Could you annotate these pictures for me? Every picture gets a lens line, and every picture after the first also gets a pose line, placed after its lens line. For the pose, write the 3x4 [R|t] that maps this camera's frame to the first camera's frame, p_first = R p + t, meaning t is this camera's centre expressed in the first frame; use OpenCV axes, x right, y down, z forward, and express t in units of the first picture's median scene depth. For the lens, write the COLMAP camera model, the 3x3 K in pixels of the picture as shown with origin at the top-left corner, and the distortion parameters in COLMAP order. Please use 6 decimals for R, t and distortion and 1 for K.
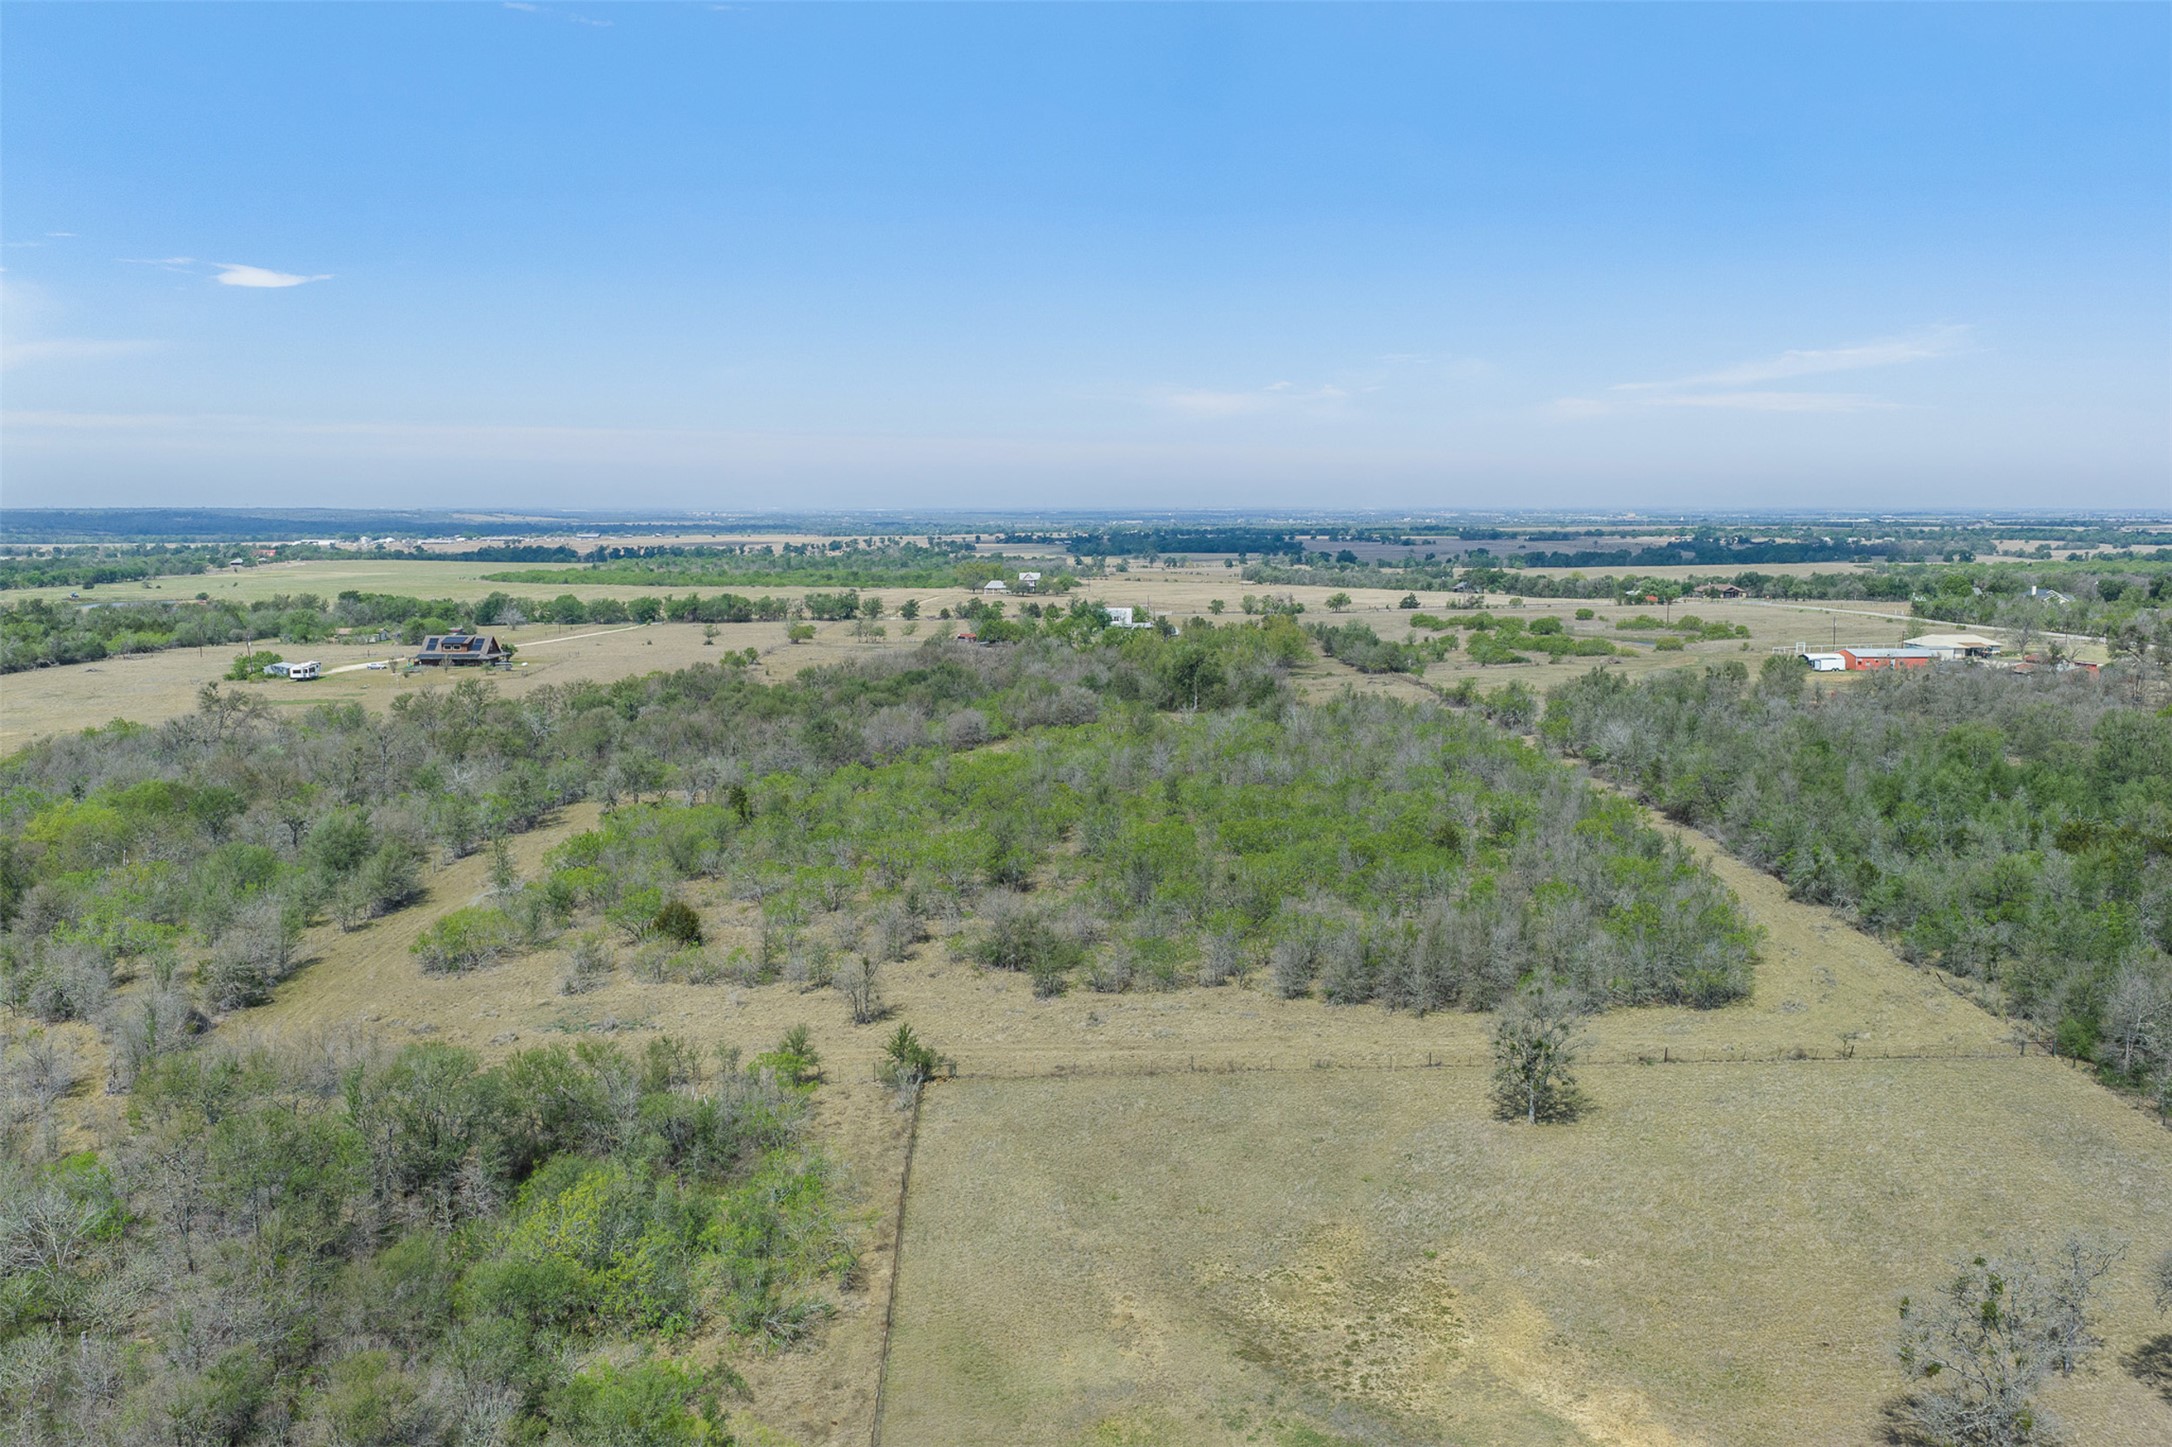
lens RADIAL K [[1804.5, 0, 1097.1], [0, 1804.5, 745.9], [0, 0, 1]] dist [0.028547, -0.039414]
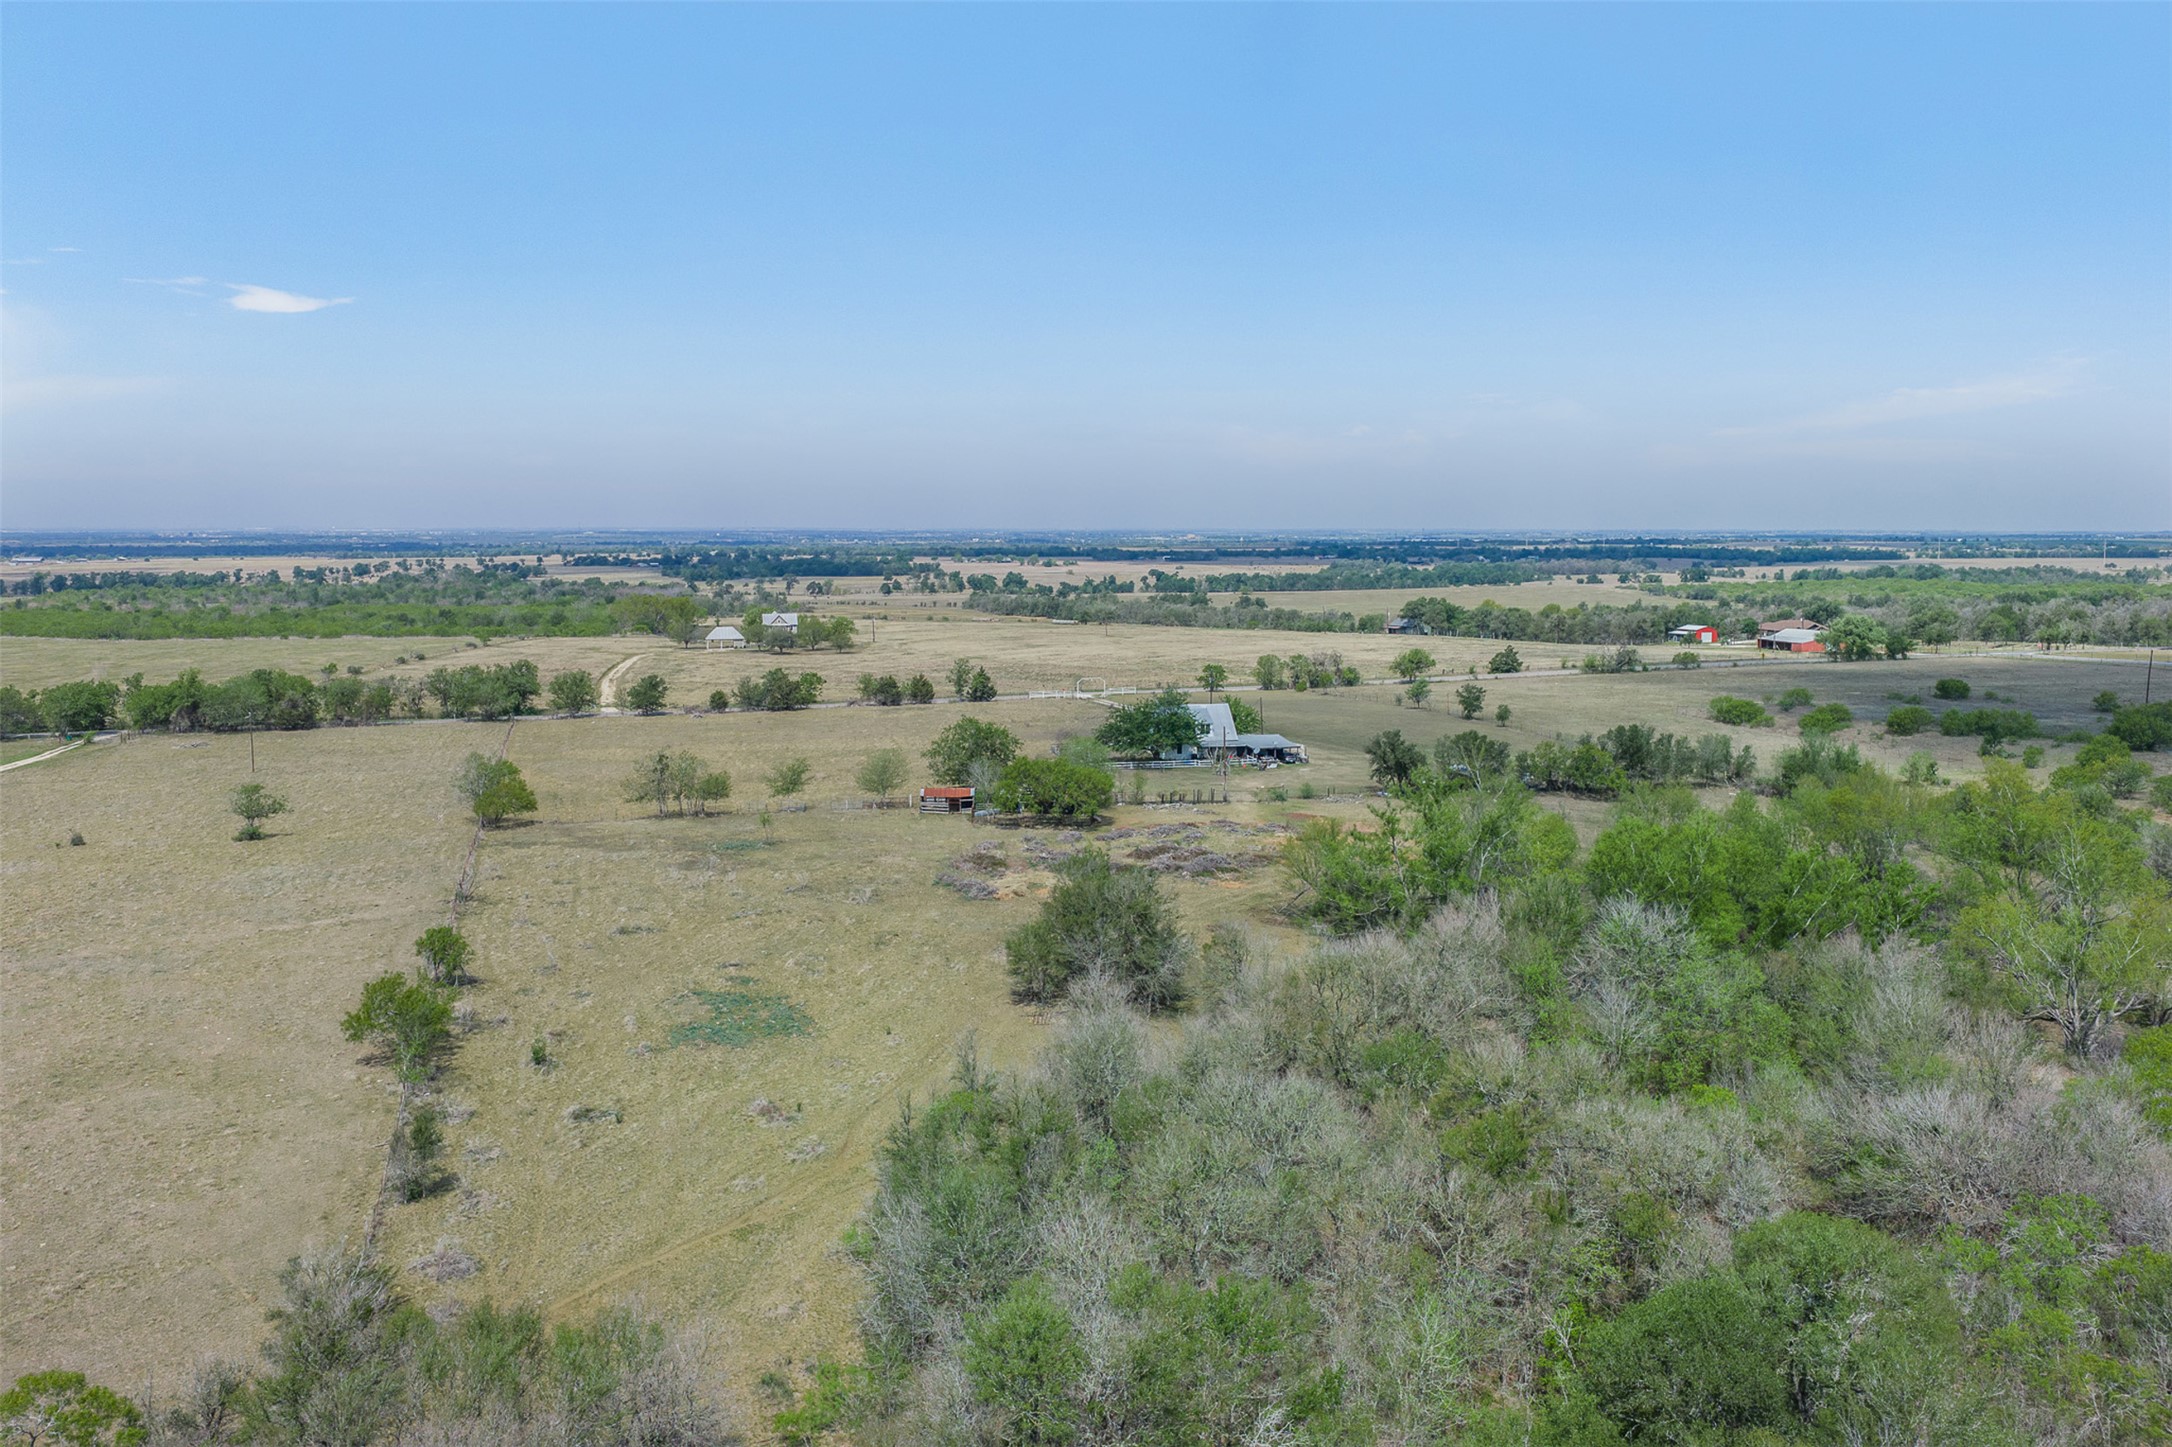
lens RADIAL K [[1804.5, 0, 1091.7], [0, 1804.5, 719.1], [0, 0, 1]] dist [0.028547, -0.039414]
pose [[0.968367, -0.026821, 0.248083, -0.110174], [0.033333, 0.999200, -0.022084, -0.053267], [-0.247293, 0.029655, 0.968487, 0.468970]]
